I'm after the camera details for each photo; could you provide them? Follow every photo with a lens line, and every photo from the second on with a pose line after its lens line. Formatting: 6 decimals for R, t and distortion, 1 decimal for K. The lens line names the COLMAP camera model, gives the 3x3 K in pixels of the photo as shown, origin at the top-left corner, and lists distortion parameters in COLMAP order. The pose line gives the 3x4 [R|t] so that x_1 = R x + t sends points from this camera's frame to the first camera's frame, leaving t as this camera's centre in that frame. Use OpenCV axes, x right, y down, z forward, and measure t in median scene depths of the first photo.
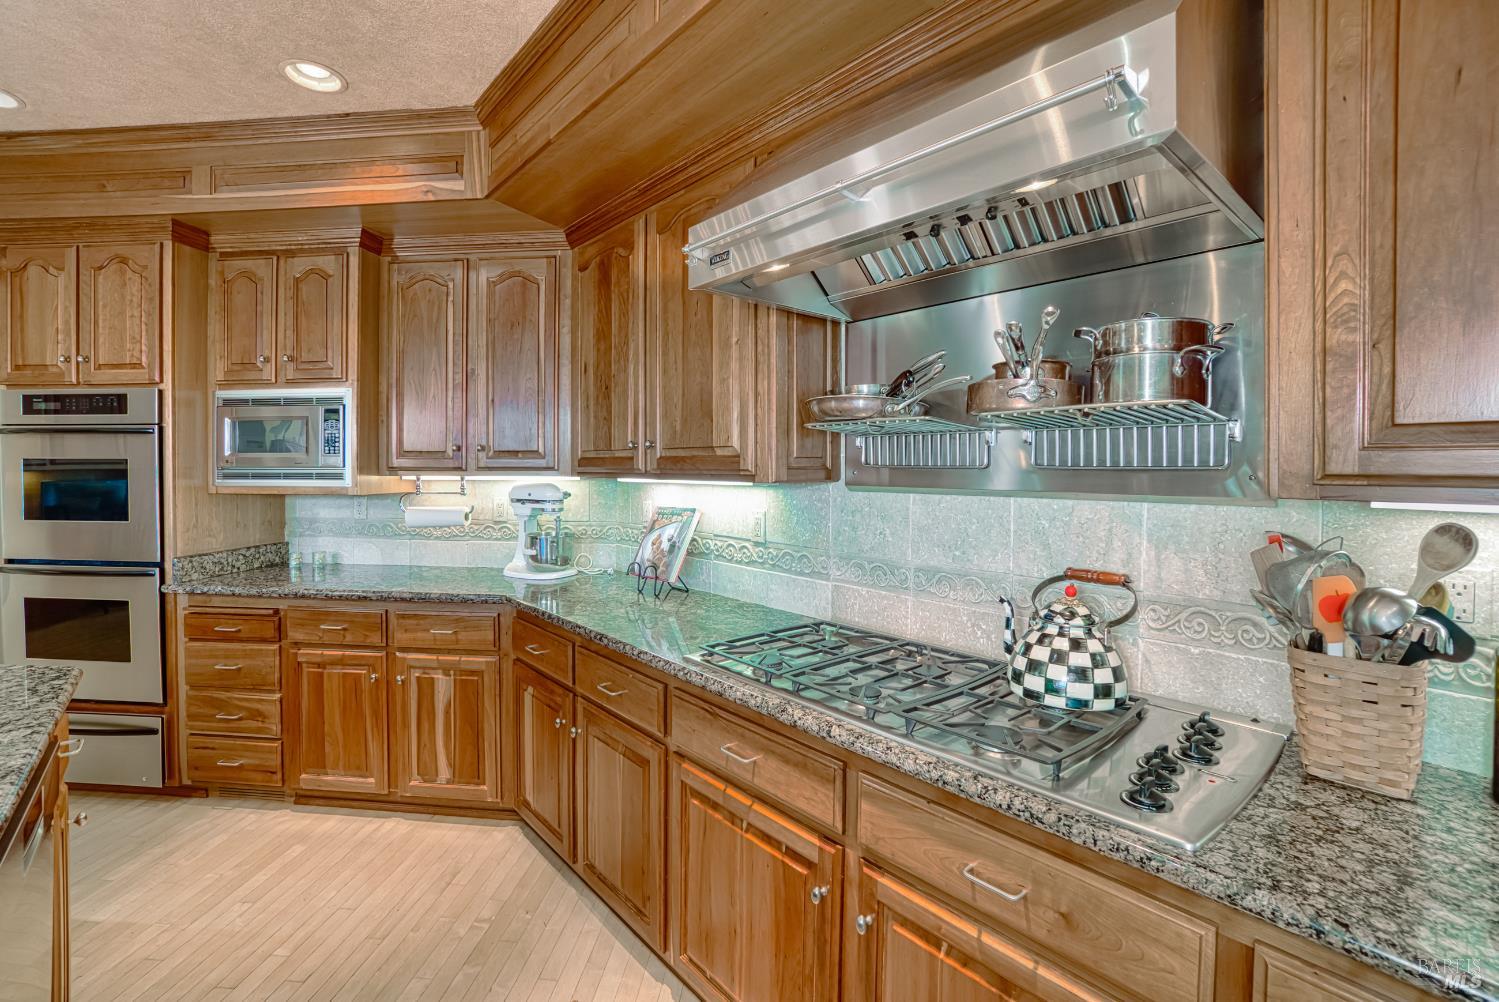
lens RADIAL K [[667.7, 0, 750.9], [0, 667.7, 476.0], [0, 0, 1]] dist [-0.020539, 0.008405]
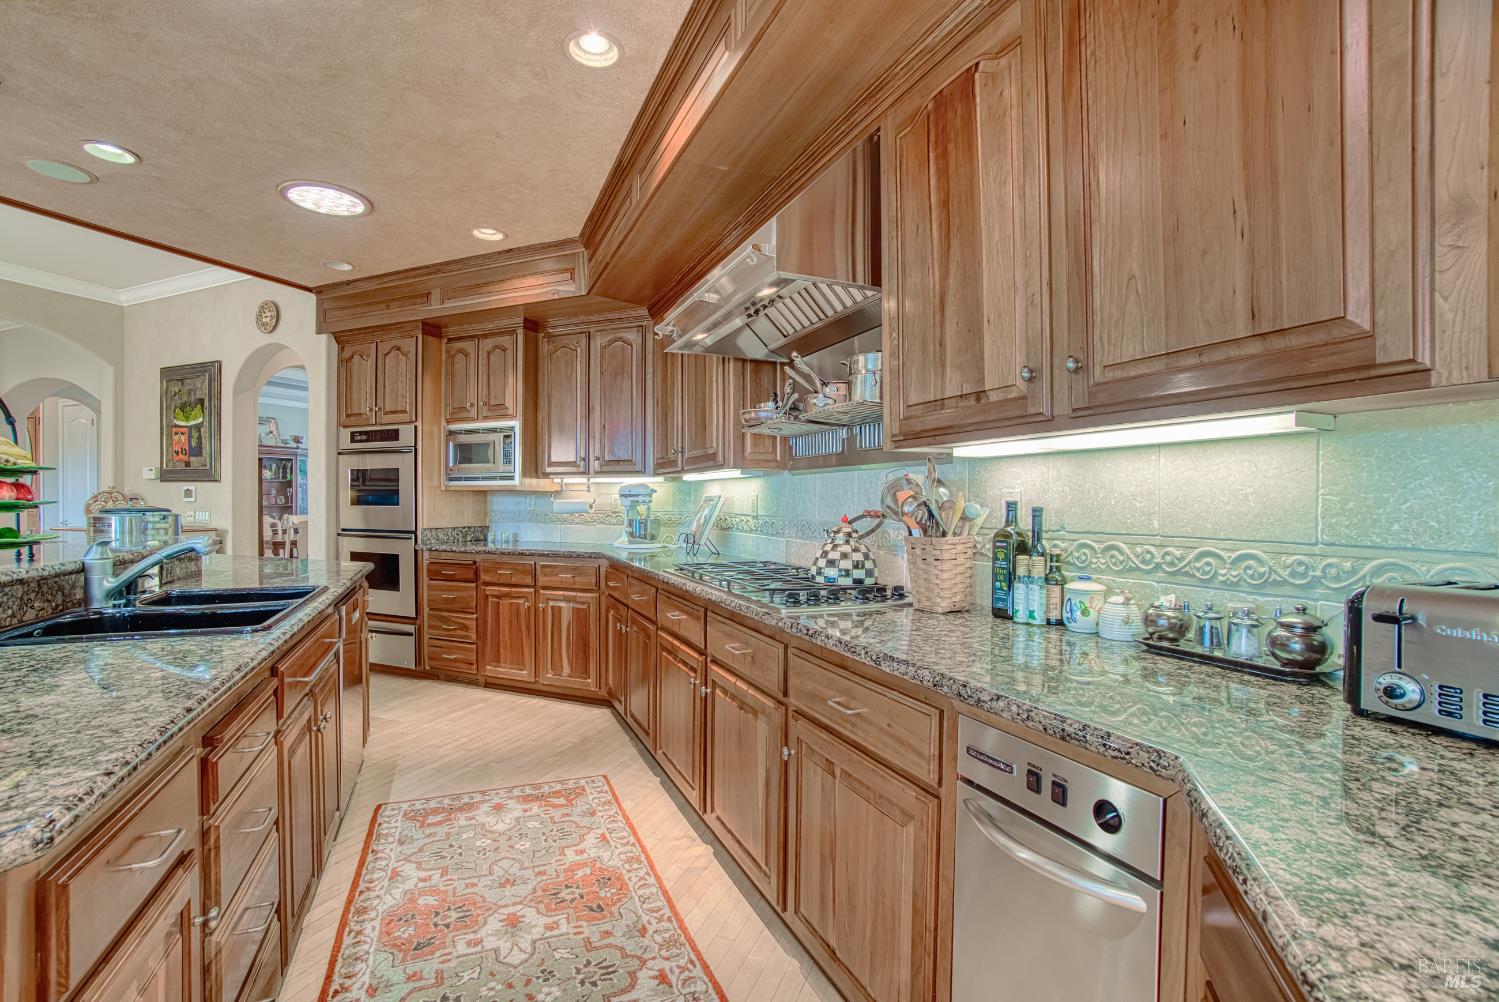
lens RADIAL K [[667.7, 0, 759.0], [0, 667.7, 501.1], [0, 0, 1]] dist [-0.020539, 0.008405]
pose [[0.960875, -0.002405, -0.276974, 0.378056], [-0.000837, 0.999933, -0.011586, 0.074973], [0.276983, 0.011364, 0.960808, -0.344138]]
